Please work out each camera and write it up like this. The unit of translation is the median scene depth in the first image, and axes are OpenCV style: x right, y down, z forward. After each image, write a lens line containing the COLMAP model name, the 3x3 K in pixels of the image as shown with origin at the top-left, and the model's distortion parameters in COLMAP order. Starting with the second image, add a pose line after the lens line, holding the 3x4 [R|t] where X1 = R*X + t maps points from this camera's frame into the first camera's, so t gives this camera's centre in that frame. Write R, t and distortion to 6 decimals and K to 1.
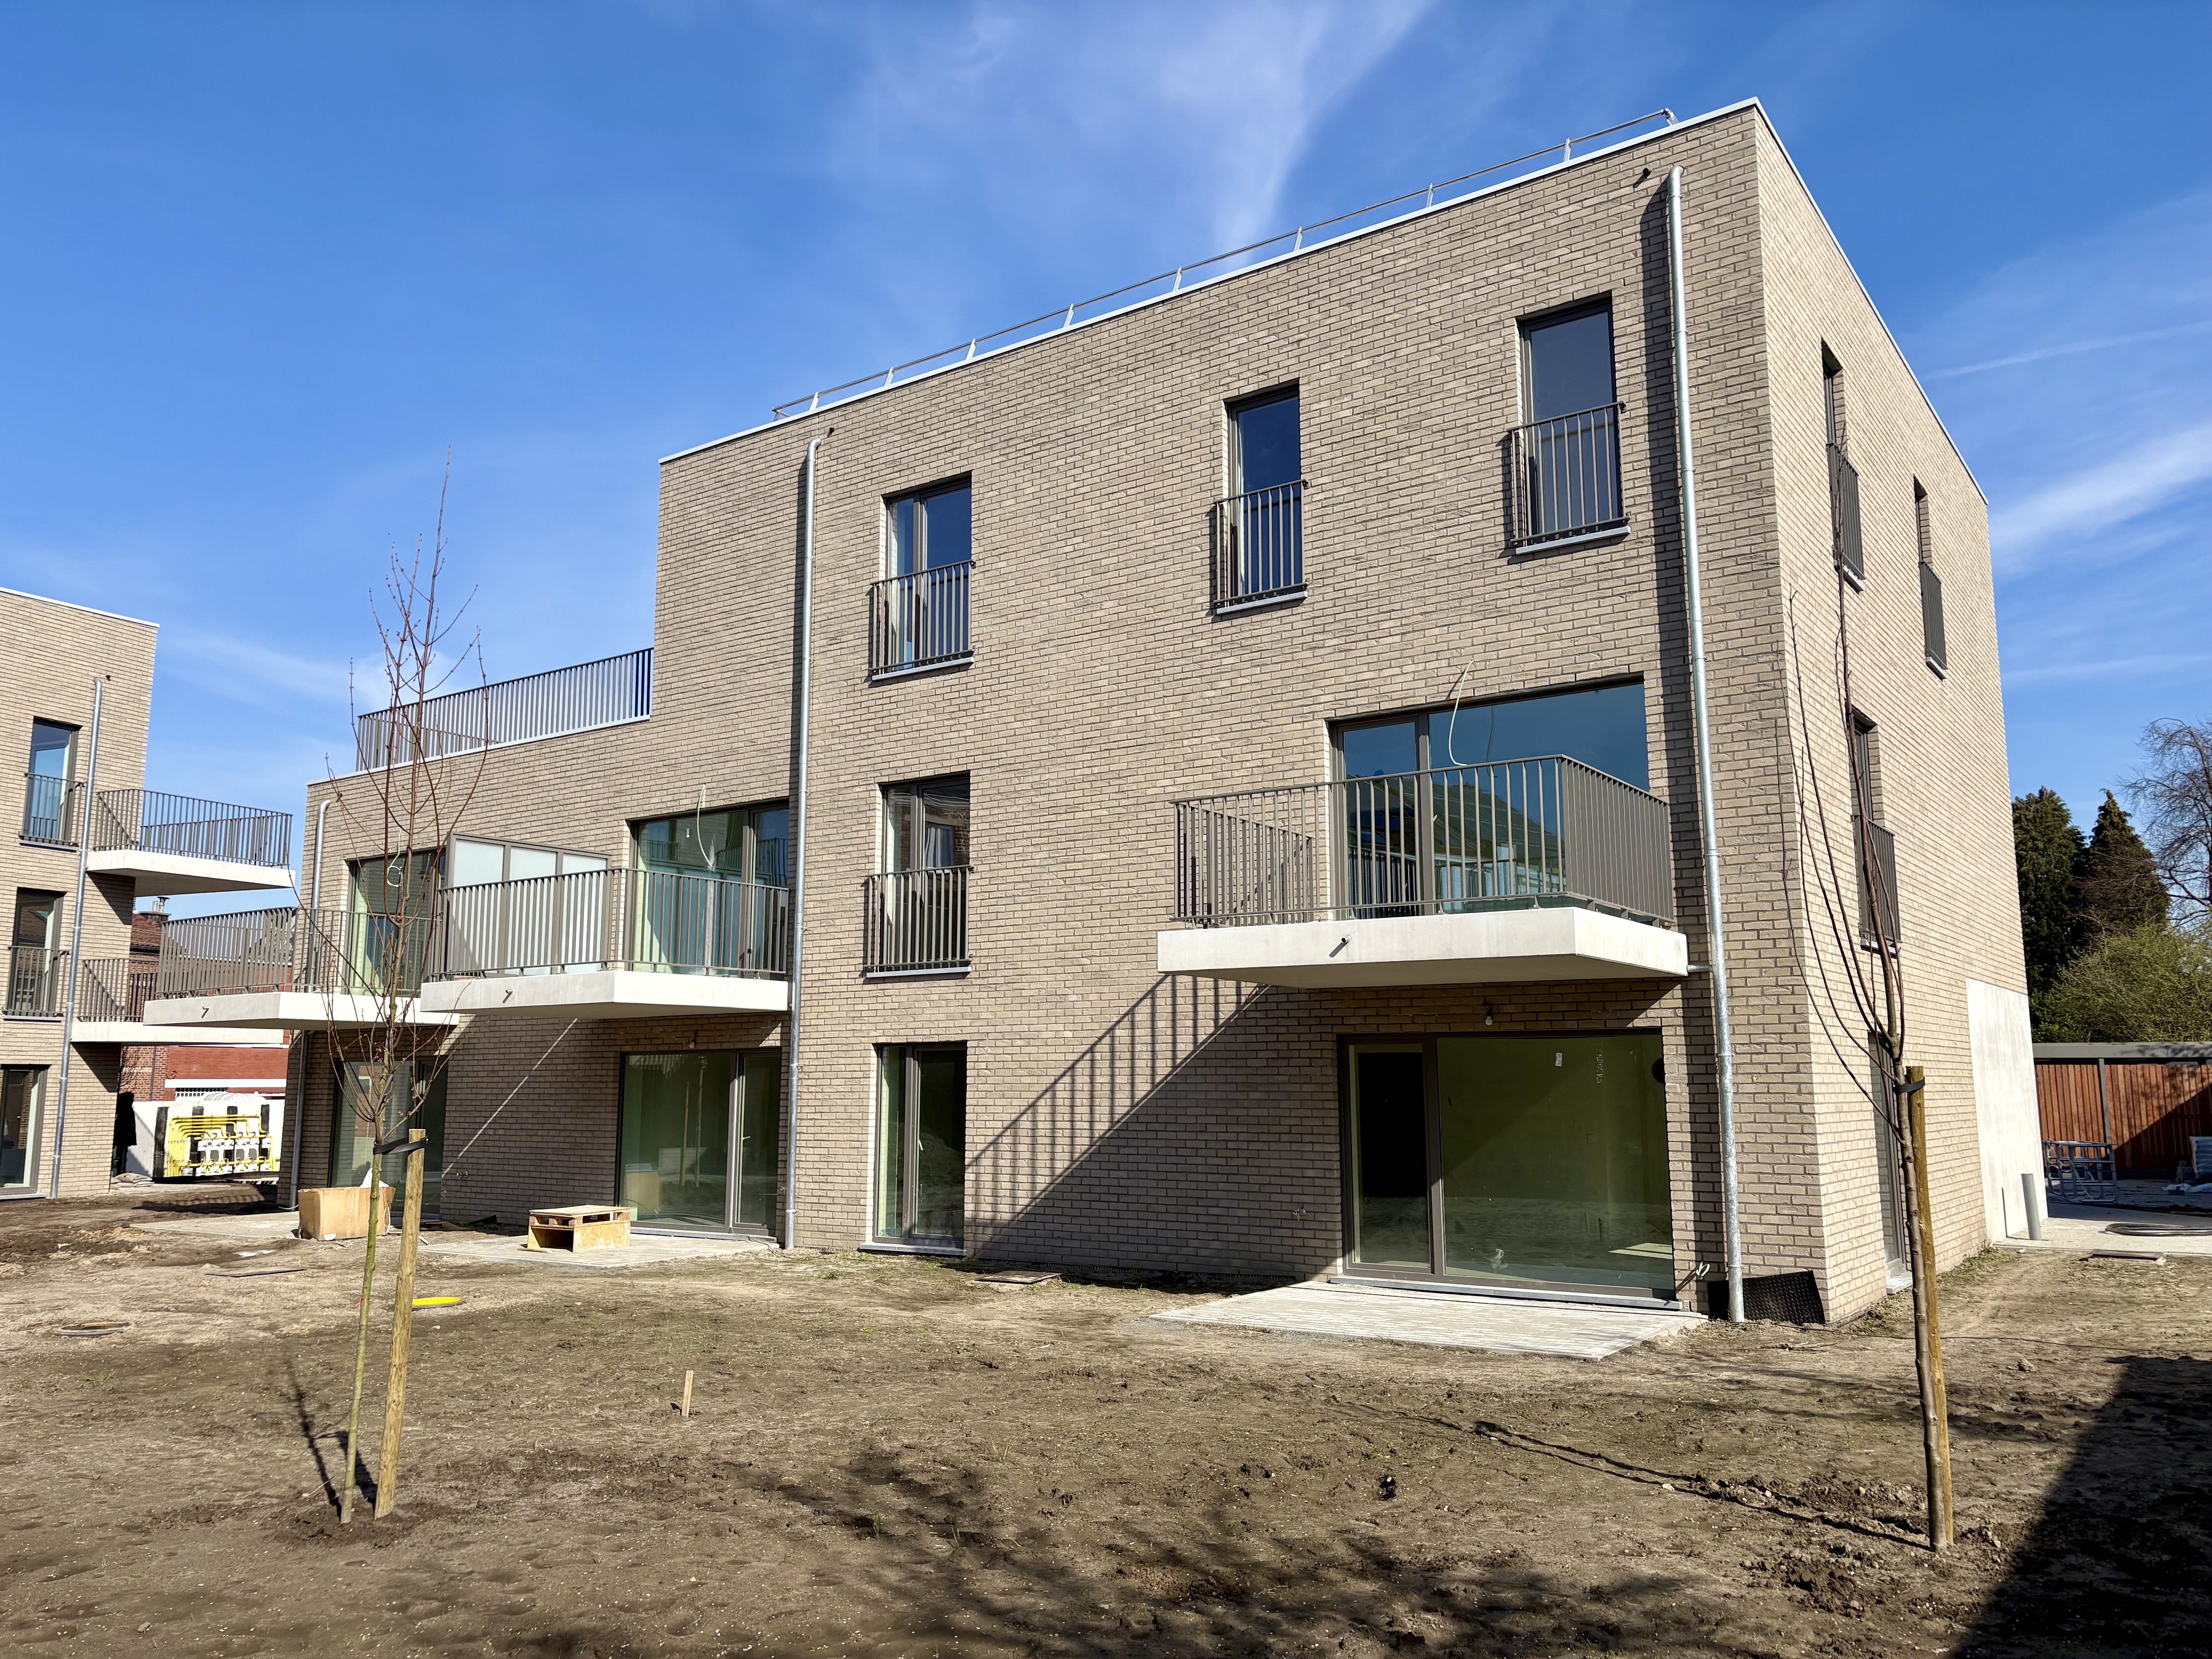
lens RADIAL K [[1652.5, 0, 1113.6], [0, 1652.5, 829.6], [0, 0, 1]] dist [0.002524, -0.012450]
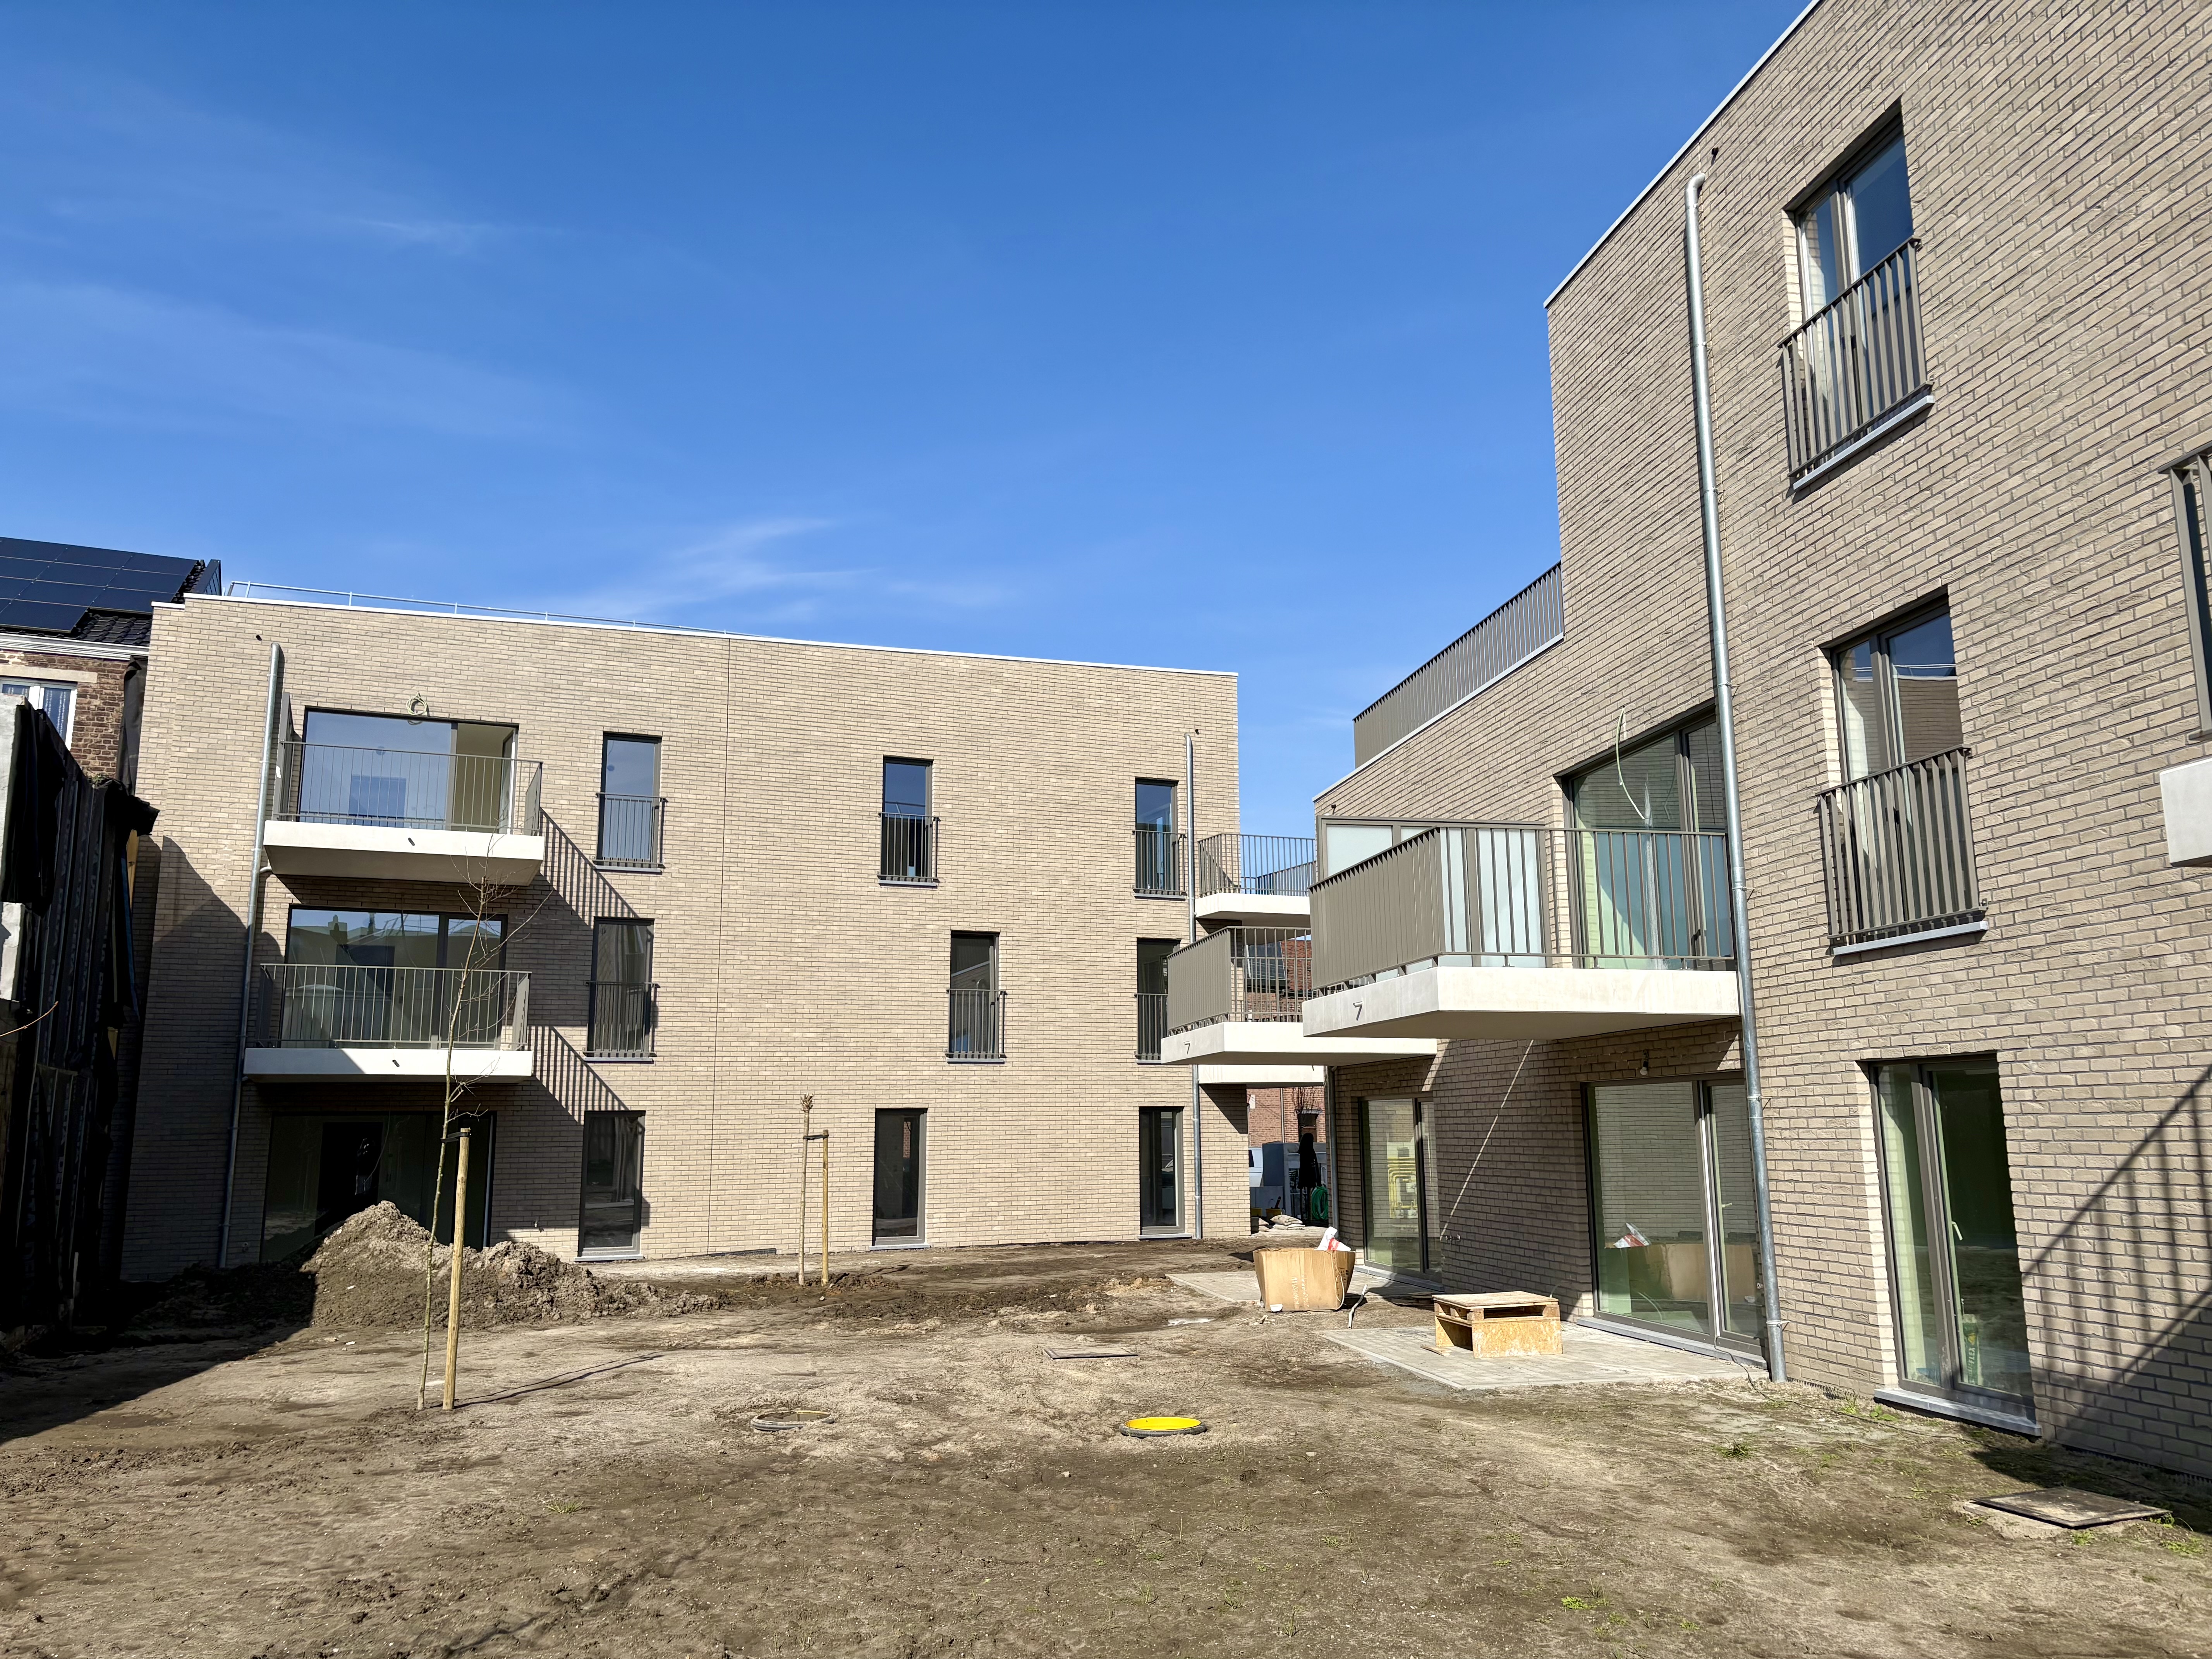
lens RADIAL K [[1652.5, 0, 1101.0], [0, 1652.5, 836.0], [0, 0, 1]] dist [0.002524, -0.012450]
pose [[0.723140, -0.118844, -0.680400, 0.082116], [0.105752, 0.992522, -0.060966, 0.055486], [0.682557, -0.027866, 0.730301, 0.371288]]
